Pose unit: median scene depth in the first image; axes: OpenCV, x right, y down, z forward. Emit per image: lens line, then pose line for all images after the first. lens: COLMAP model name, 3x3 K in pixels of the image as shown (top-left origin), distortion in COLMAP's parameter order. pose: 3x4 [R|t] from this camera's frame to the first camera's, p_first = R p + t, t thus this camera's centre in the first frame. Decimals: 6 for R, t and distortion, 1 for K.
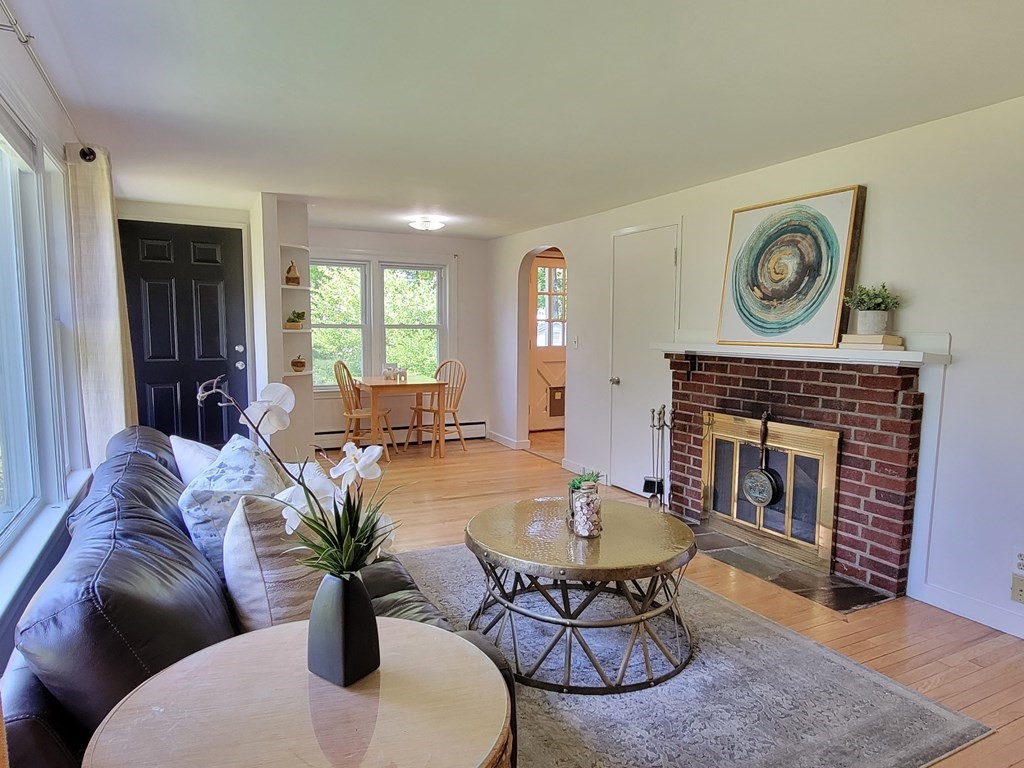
lens RADIAL K [[642.2, 0, 516.4], [0, 642.2, 395.0], [0, 0, 1]] dist [-0.005884, 0.000239]
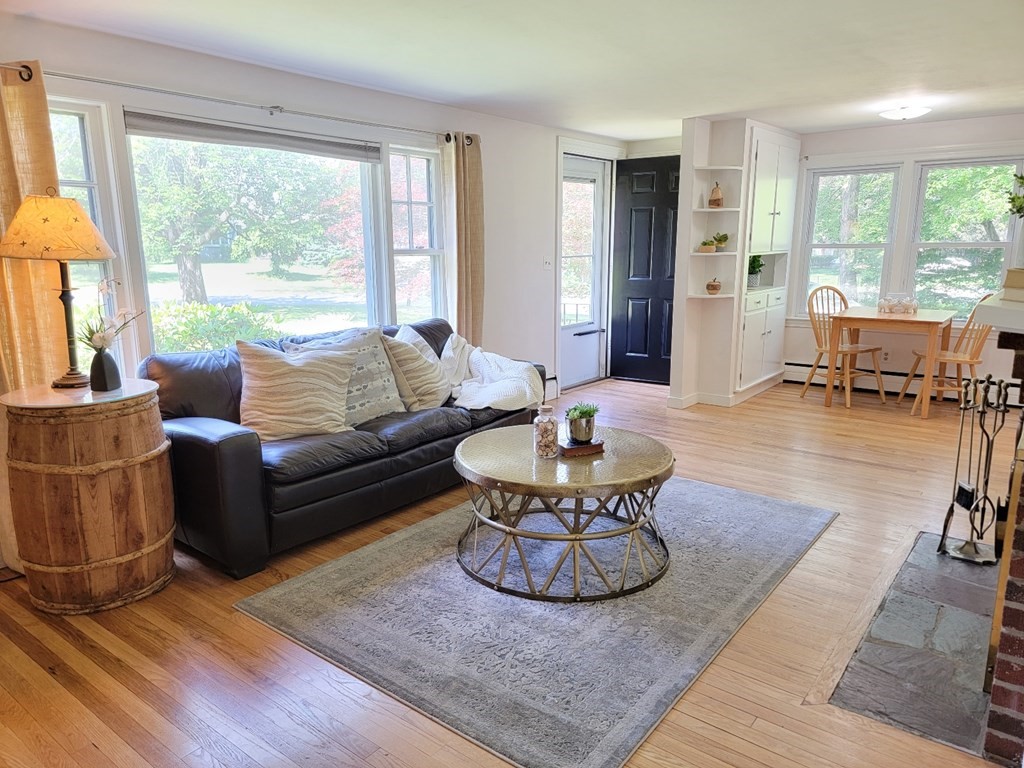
lens RADIAL K [[711.2, 0, 507.9], [0, 711.2, 399.5], [0, 0, 1]] dist [0.074122, -0.053576]
pose [[0.410995, 0.186290, -0.892401, 0.801326], [-0.087301, 0.982442, 0.164880, -0.044220], [0.907448, 0.010143, 0.420042, 0.321902]]
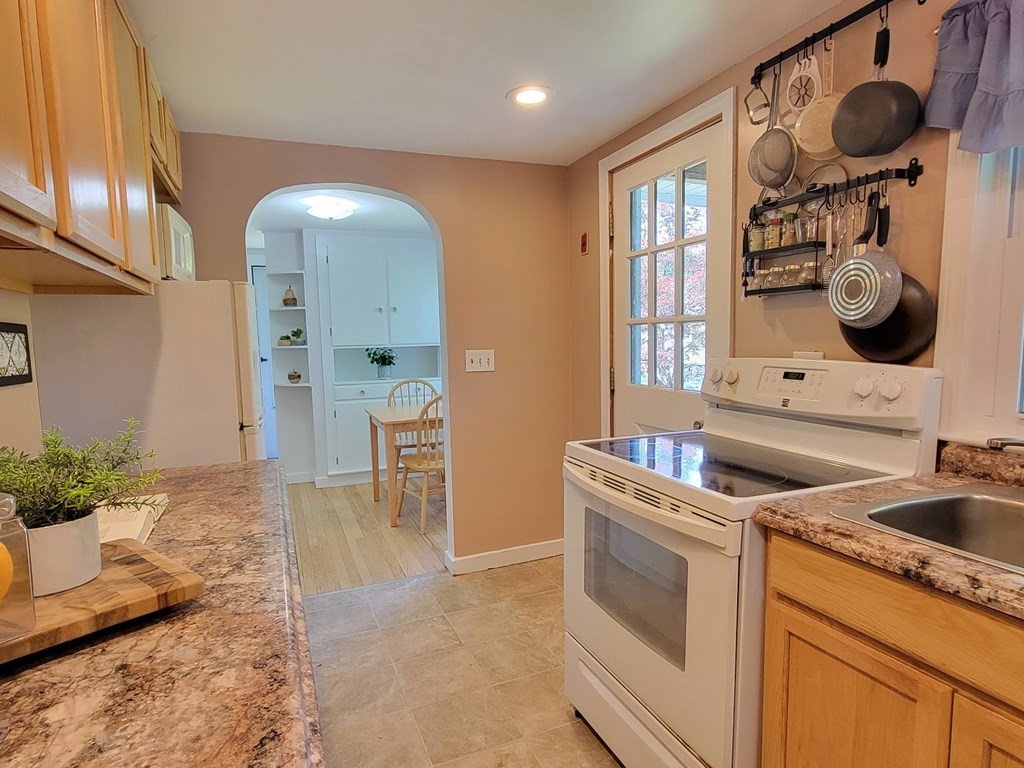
lens RADIAL K [[569.7, 0, 503.2], [0, 569.7, 398.5], [0, 0, 1]] dist [-0.000807, -0.001882]
pose [[-0.103891, 0.101596, -0.989386, 0.857333], [-0.089202, 0.989808, 0.111006, -0.214775], [0.990580, 0.099787, -0.093770, 2.046005]]
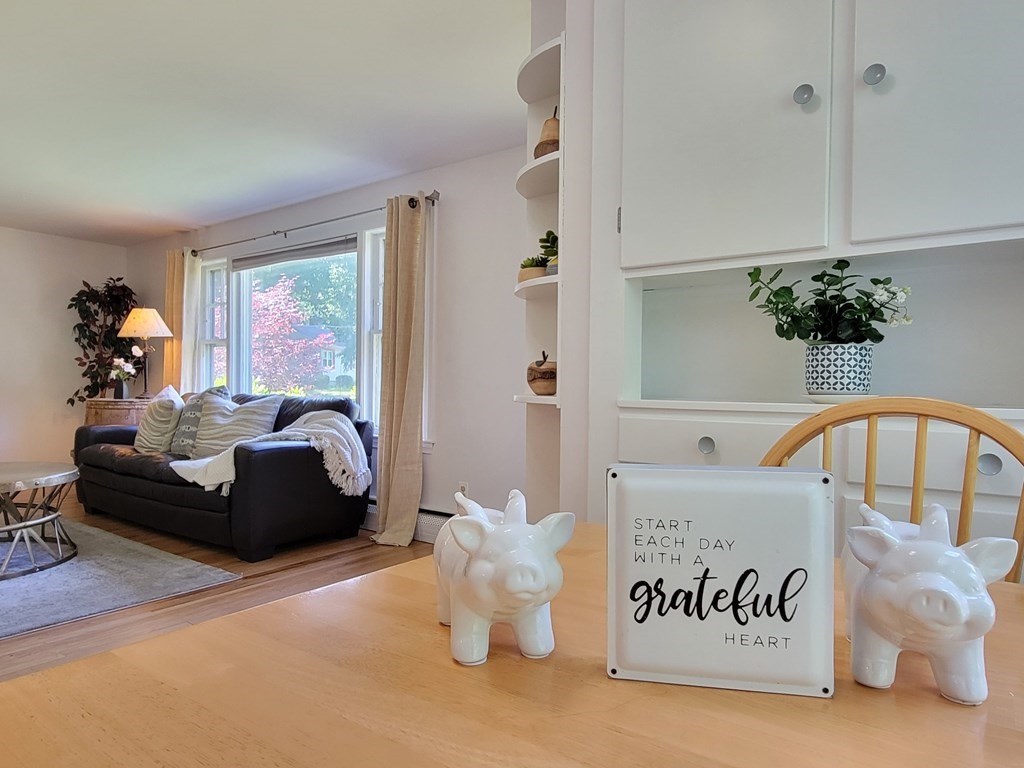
lens RADIAL K [[642.2, 0, 515.3], [0, 642.2, 399.6], [0, 0, 1]] dist [-0.005884, 0.000239]
pose [[-0.898151, -0.008008, -0.439613, -0.224432], [-0.066406, 0.990836, 0.117620, -0.107955], [0.434643, 0.134834, -0.890453, 1.866320]]
